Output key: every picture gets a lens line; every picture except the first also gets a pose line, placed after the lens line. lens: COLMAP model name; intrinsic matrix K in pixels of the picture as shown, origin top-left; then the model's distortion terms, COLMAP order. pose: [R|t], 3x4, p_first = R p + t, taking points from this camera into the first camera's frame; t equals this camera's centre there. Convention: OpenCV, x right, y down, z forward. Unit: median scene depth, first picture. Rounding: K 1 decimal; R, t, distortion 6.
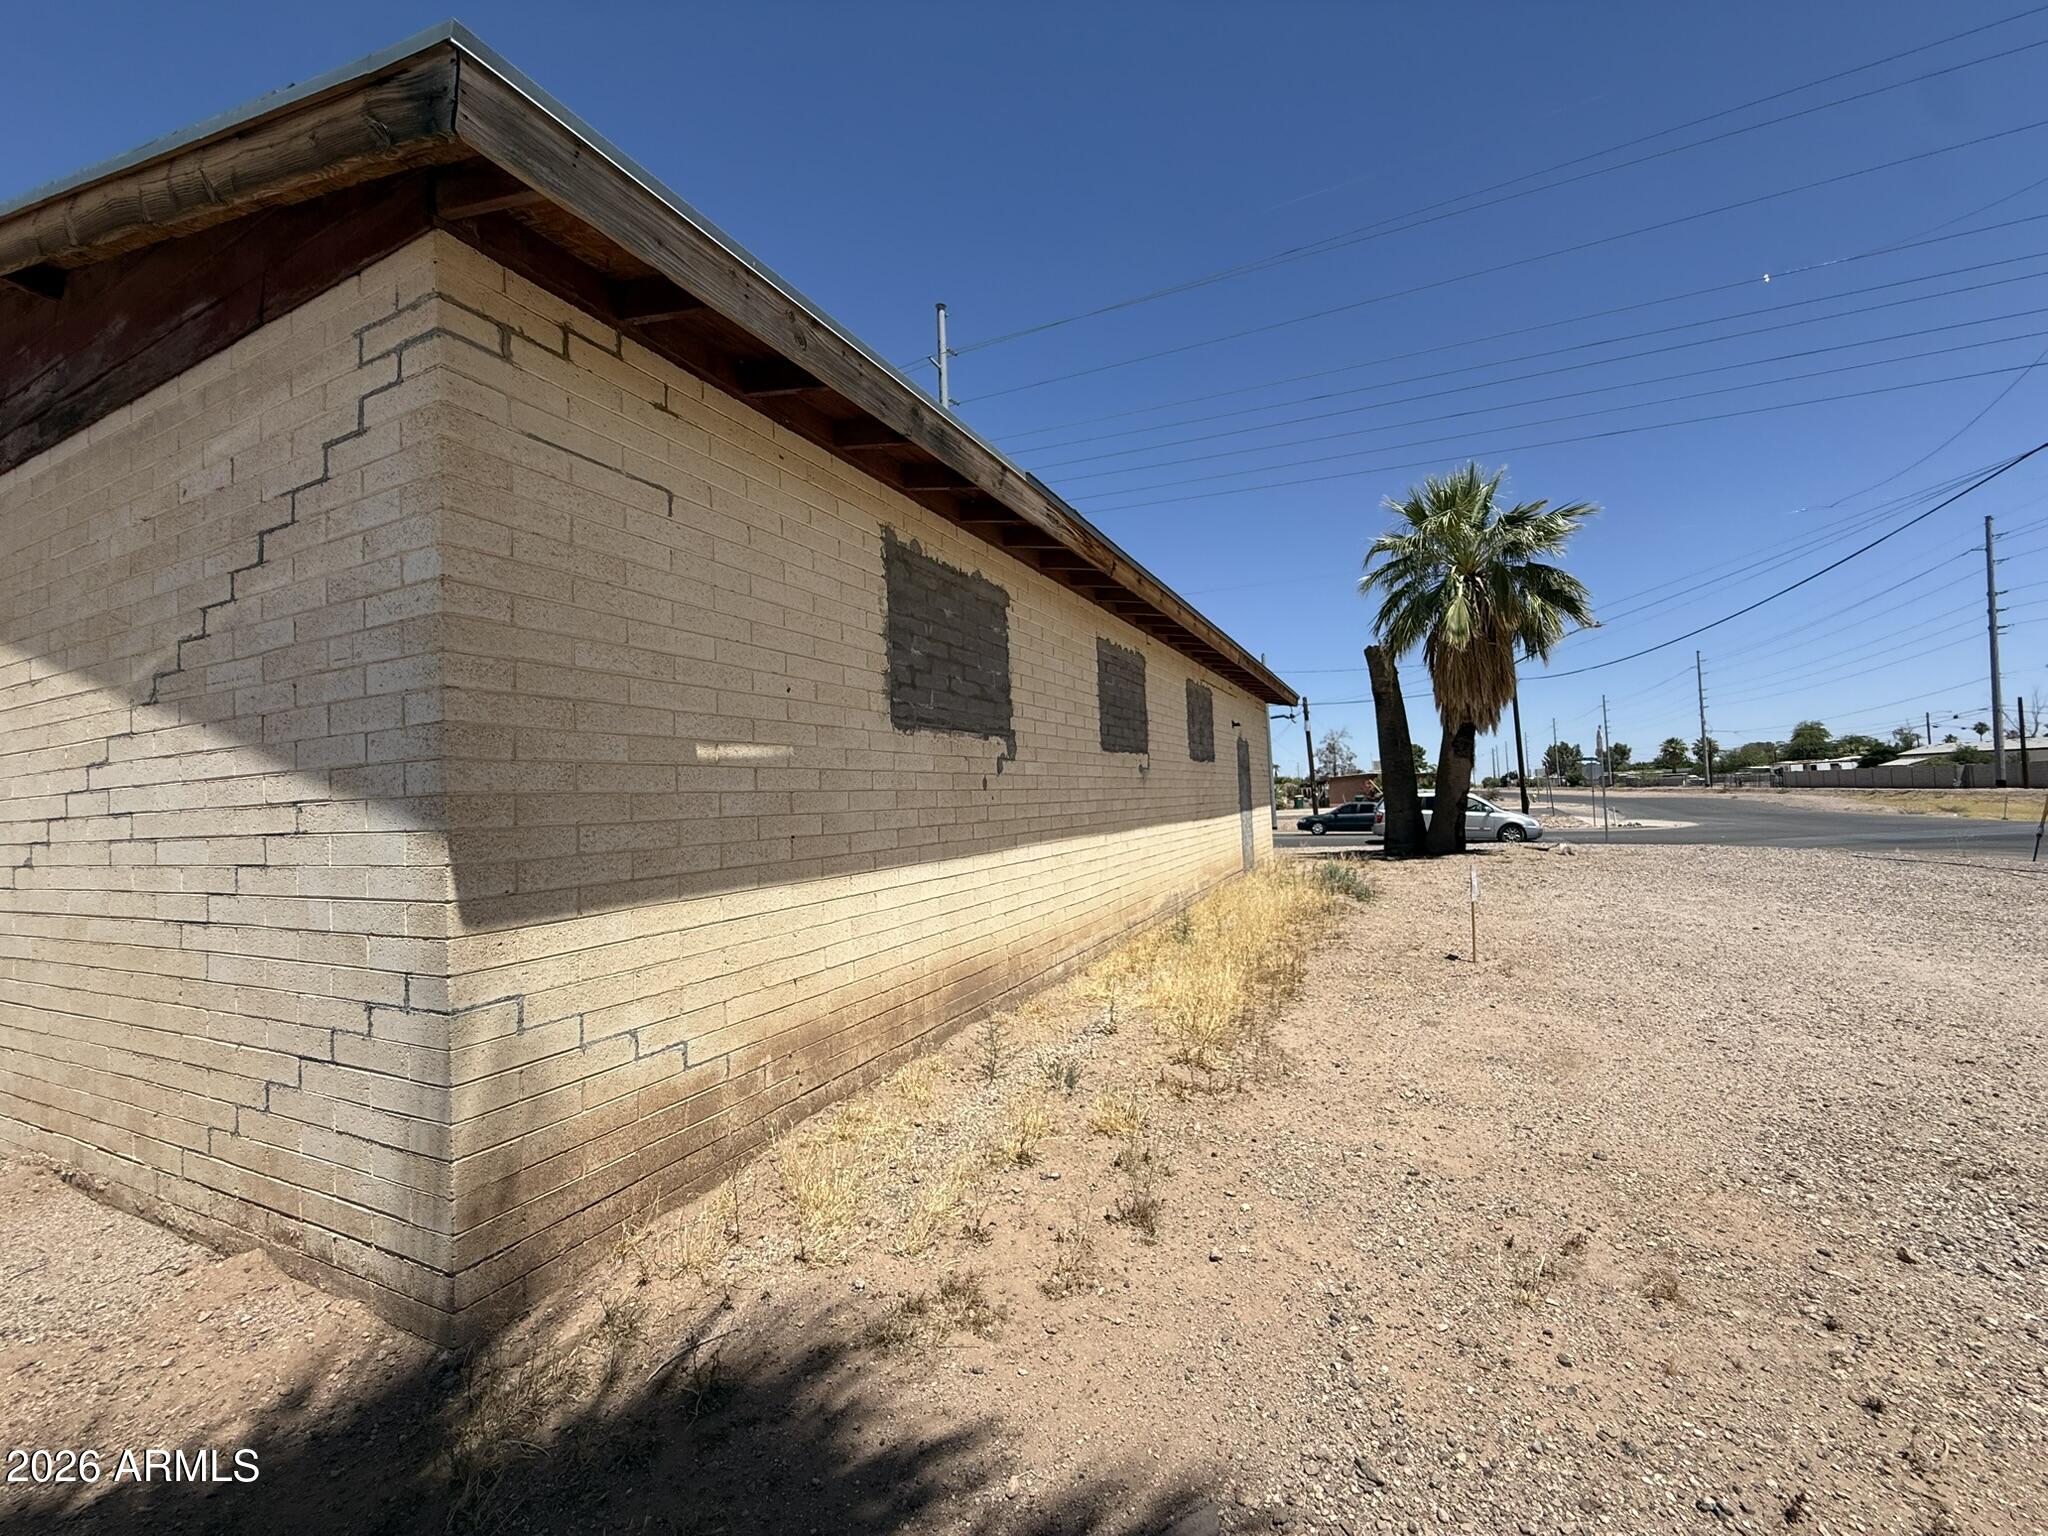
lens RADIAL K [[818.9, 0, 1024.4], [0, 818.9, 778.9], [0, 0, 1]] dist [-0.002024, 0.000366]
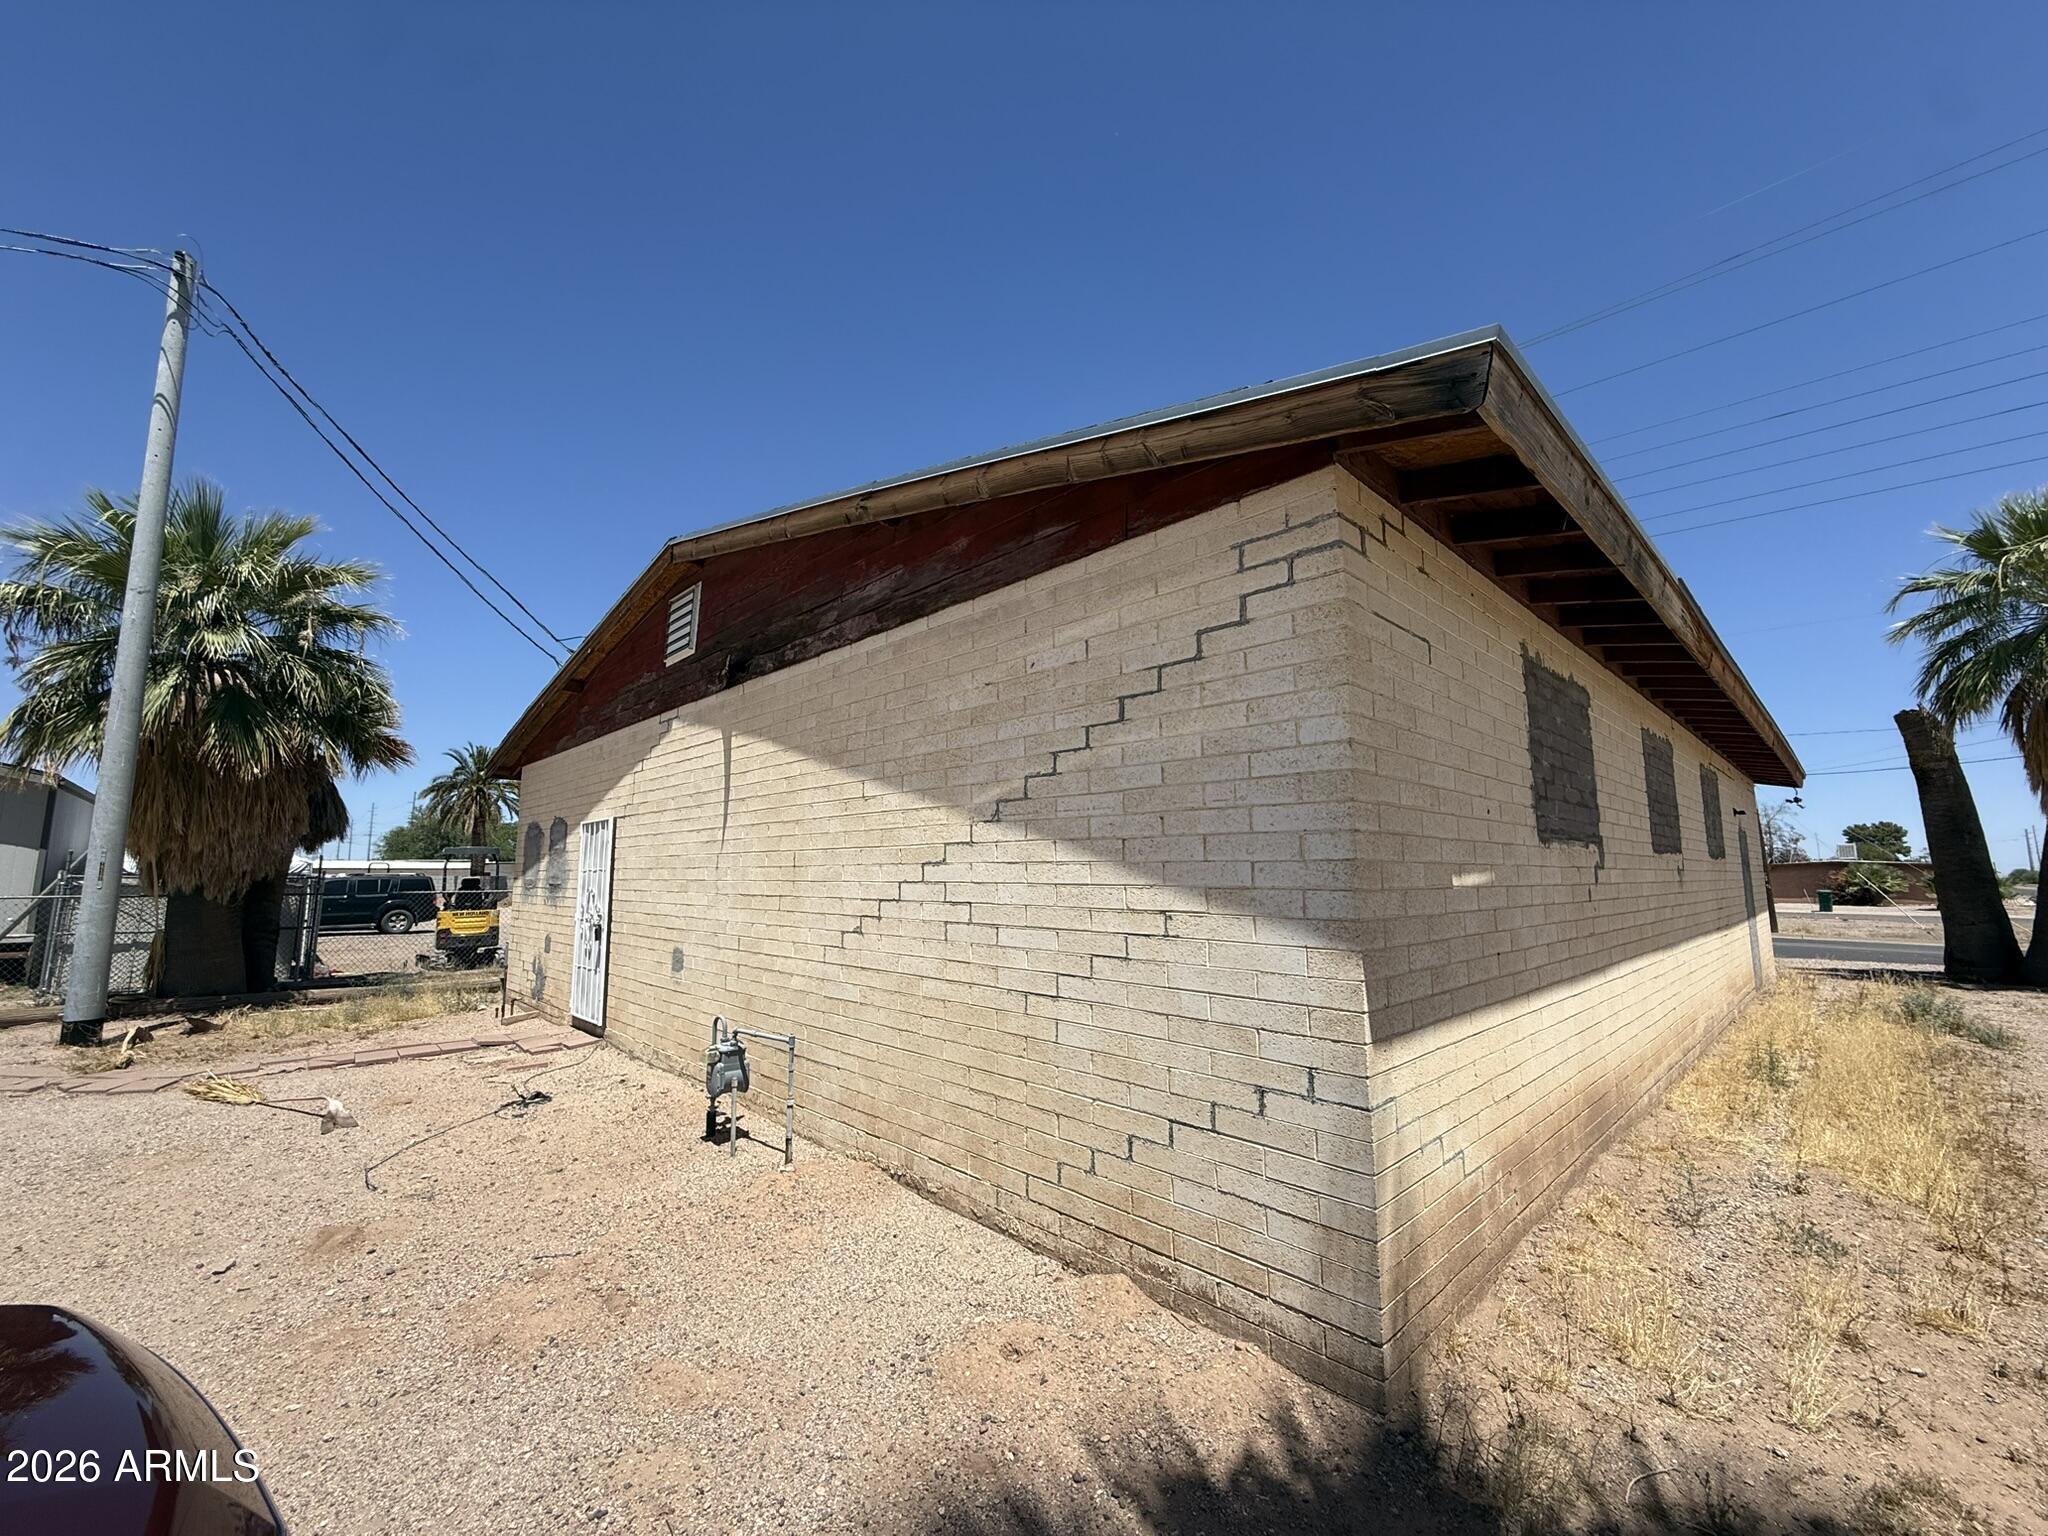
lens RADIAL K [[821.0, 0, 1021.7], [0, 821.0, 776.9], [0, 0, 1]] dist [-0.000183, 0.000249]
pose [[0.934408, 0.000106, -0.356206, -0.582813], [-0.029847, 0.996507, -0.077998, -0.065116], [0.354953, 0.083513, 0.931147, -0.245848]]
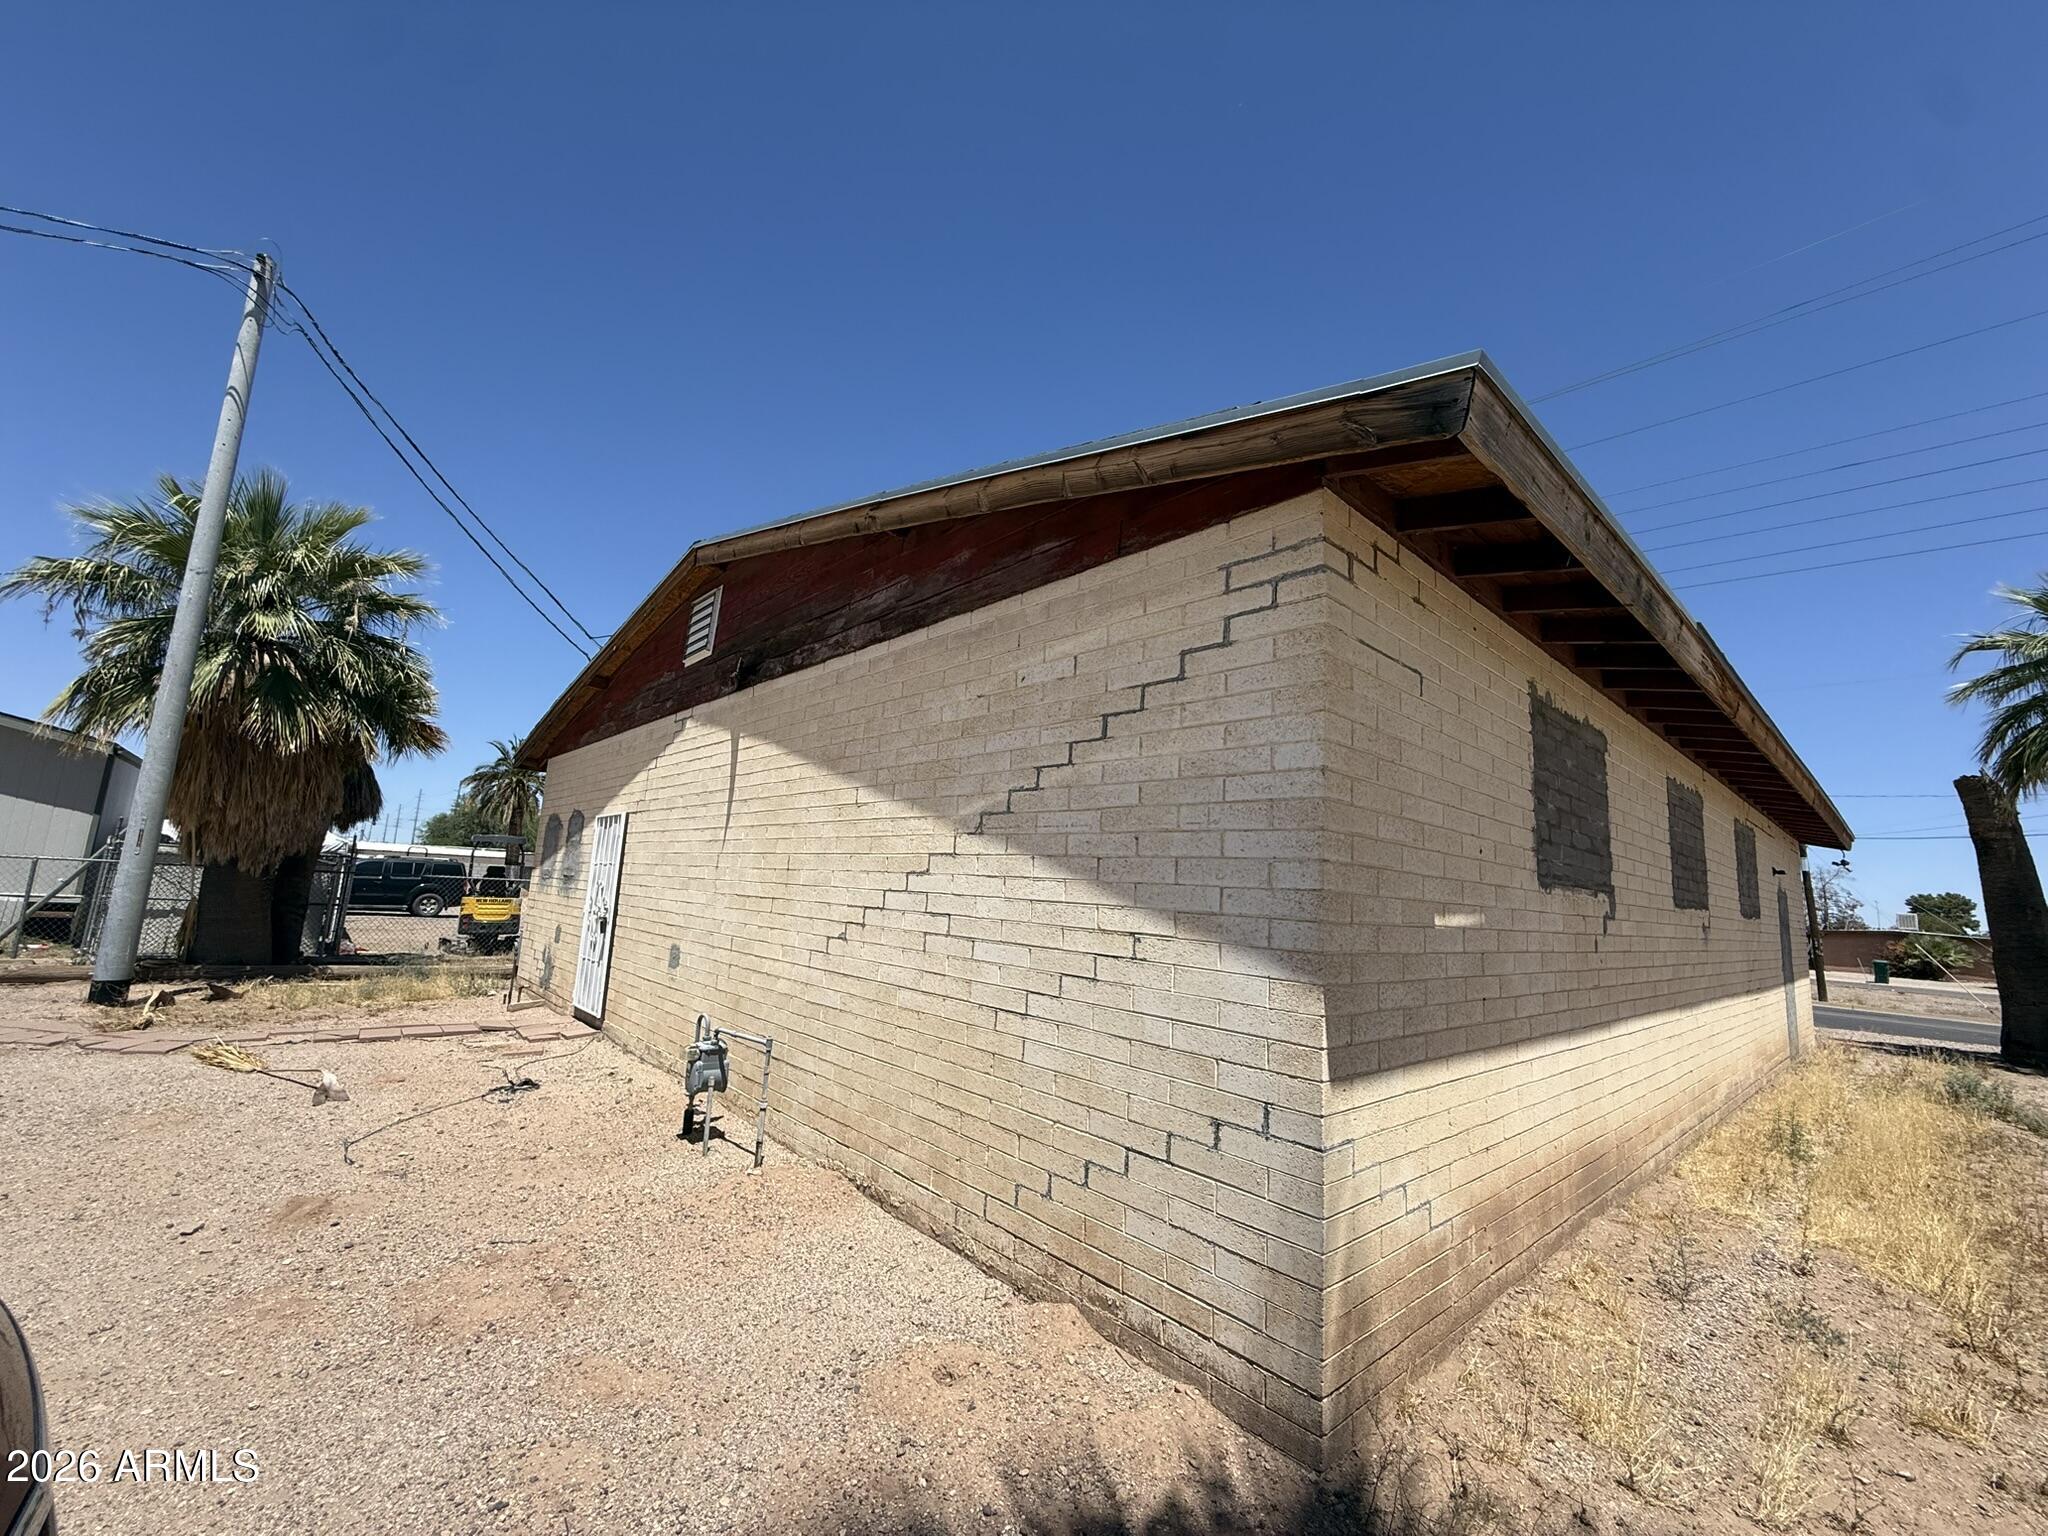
lens RADIAL K [[821.0, 0, 1021.7], [0, 821.0, 776.9], [0, 0, 1]] dist [-0.000183, 0.000249]
pose [[0.918858, 0.040315, -0.392524, -0.512893], [-0.086248, 0.991233, -0.100091, -0.060187], [0.385048, 0.125824, 0.914279, -0.208103]]
